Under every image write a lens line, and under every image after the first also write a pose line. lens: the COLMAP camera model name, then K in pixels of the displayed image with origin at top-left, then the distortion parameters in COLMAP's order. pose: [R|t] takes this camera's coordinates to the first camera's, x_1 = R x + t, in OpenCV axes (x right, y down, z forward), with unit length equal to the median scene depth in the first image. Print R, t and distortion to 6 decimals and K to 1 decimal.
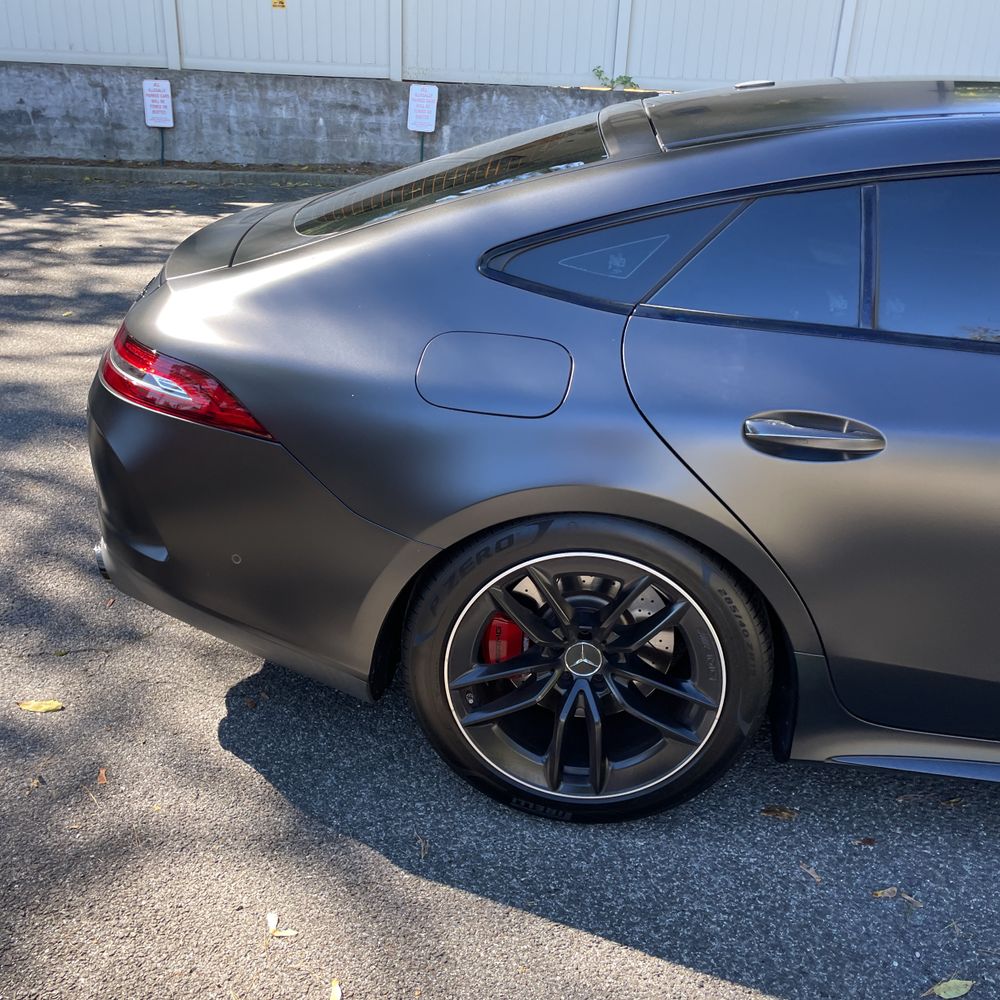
lens RADIAL K [[1098.9, 0, 450.5], [0, 1098.9, 499.2], [0, 0, 1]] dist [0.094332, -0.169705]
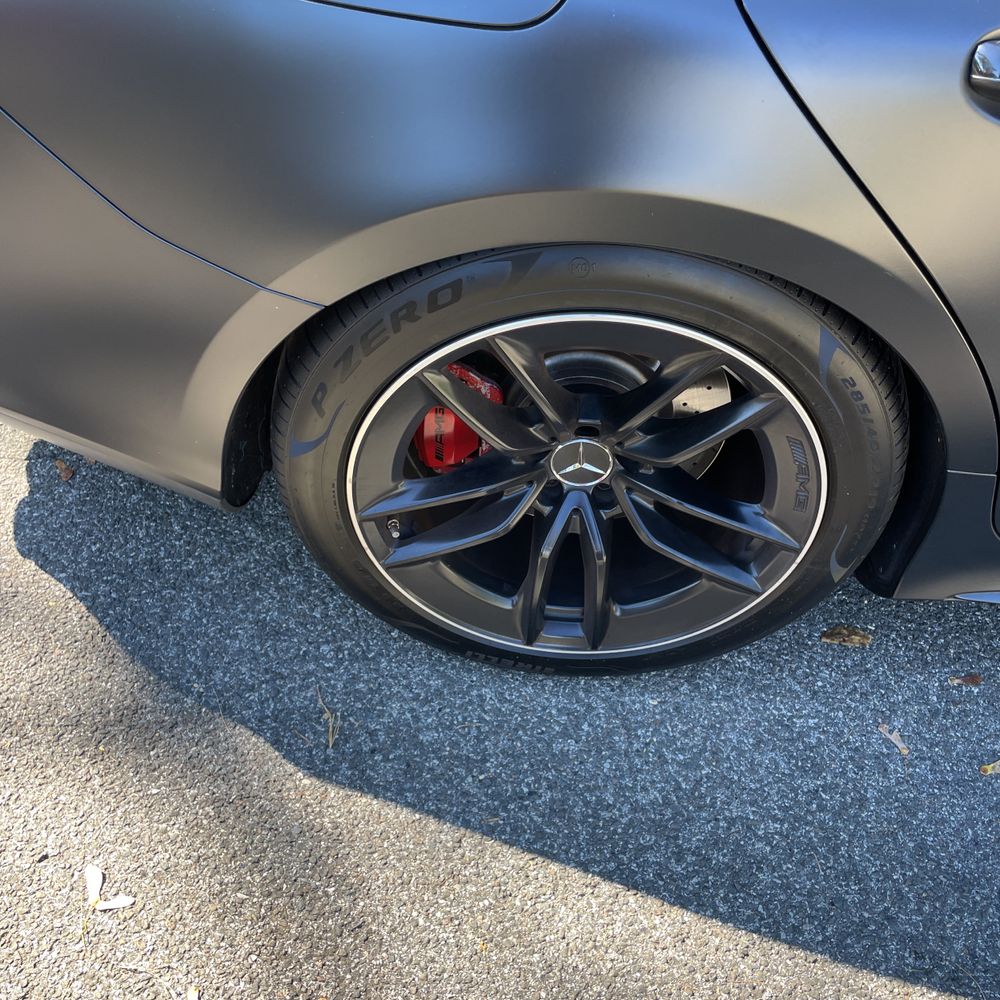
lens RADIAL K [[1017.6, 0, 502.3], [0, 1017.6, 496.3], [0, 0, 1]] dist [0.085530, -0.126775]
pose [[0.995907, -0.033844, 0.083810, 0.031298], [-0.004217, 0.908842, 0.417119, -0.070141], [-0.090287, -0.415765, 0.904980, 0.506003]]
